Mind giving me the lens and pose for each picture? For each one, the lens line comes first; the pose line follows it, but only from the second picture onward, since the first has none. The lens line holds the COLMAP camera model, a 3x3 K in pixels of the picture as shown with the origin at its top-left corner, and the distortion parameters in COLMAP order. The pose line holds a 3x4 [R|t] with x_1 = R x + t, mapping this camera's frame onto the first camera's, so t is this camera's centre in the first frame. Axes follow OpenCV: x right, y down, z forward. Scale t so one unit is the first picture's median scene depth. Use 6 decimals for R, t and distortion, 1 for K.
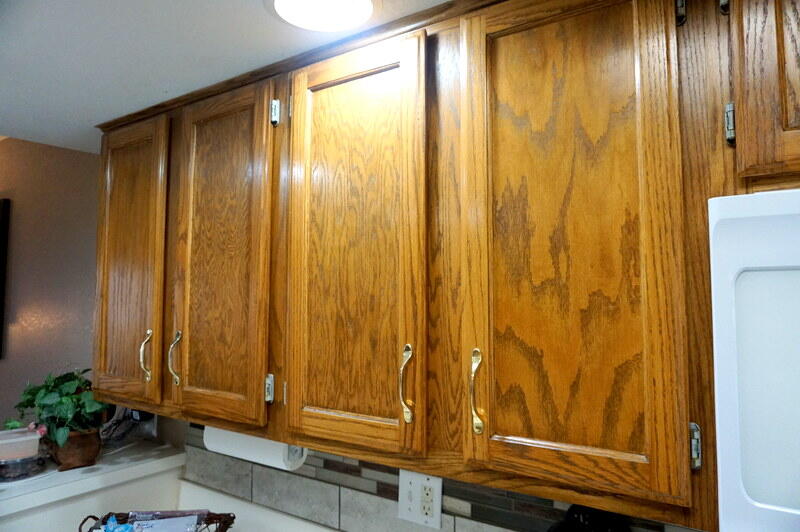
lens RADIAL K [[563.5, 0, 397.2], [0, 563.5, 260.8], [0, 0, 1]] dist [-0.018401, -0.001084]
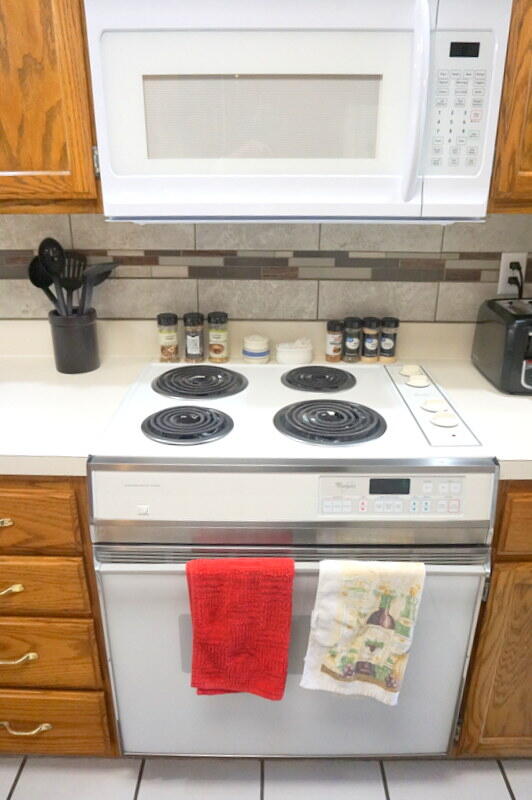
lens RADIAL K [[563.5, 0, 267.4], [0, 563.5, 395.0], [0, 0, 1]] dist [-0.018401, -0.001084]
pose [[0.838619, -0.188217, 0.511167, -0.017853], [-0.036539, 0.916856, 0.397542, 0.260644], [-0.543491, -0.352064, 0.762016, -0.698996]]
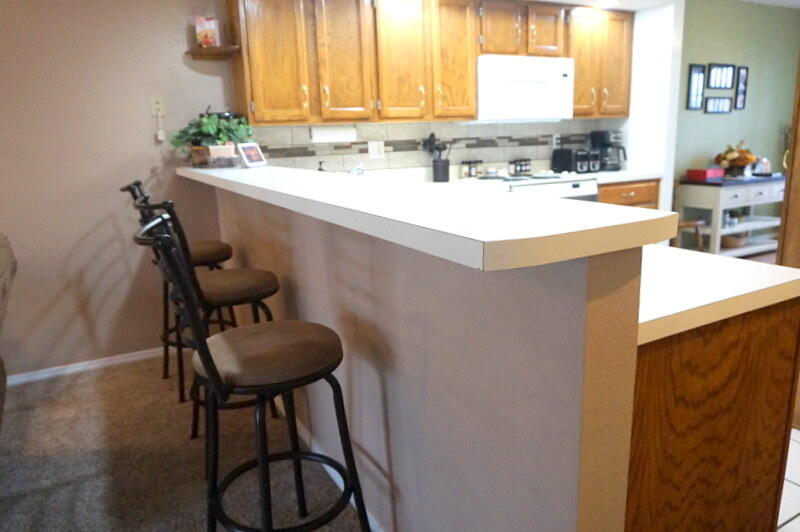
lens RADIAL K [[563.5, 0, 397.8], [0, 563.5, 273.1], [0, 0, 1]] dist [-0.018401, -0.001084]
pose [[0.463088, -0.213812, 0.860136, -4.262430], [-0.012235, 0.968831, 0.247419, 0.519442], [-0.886228, -0.125100, 0.446039, -0.828026]]
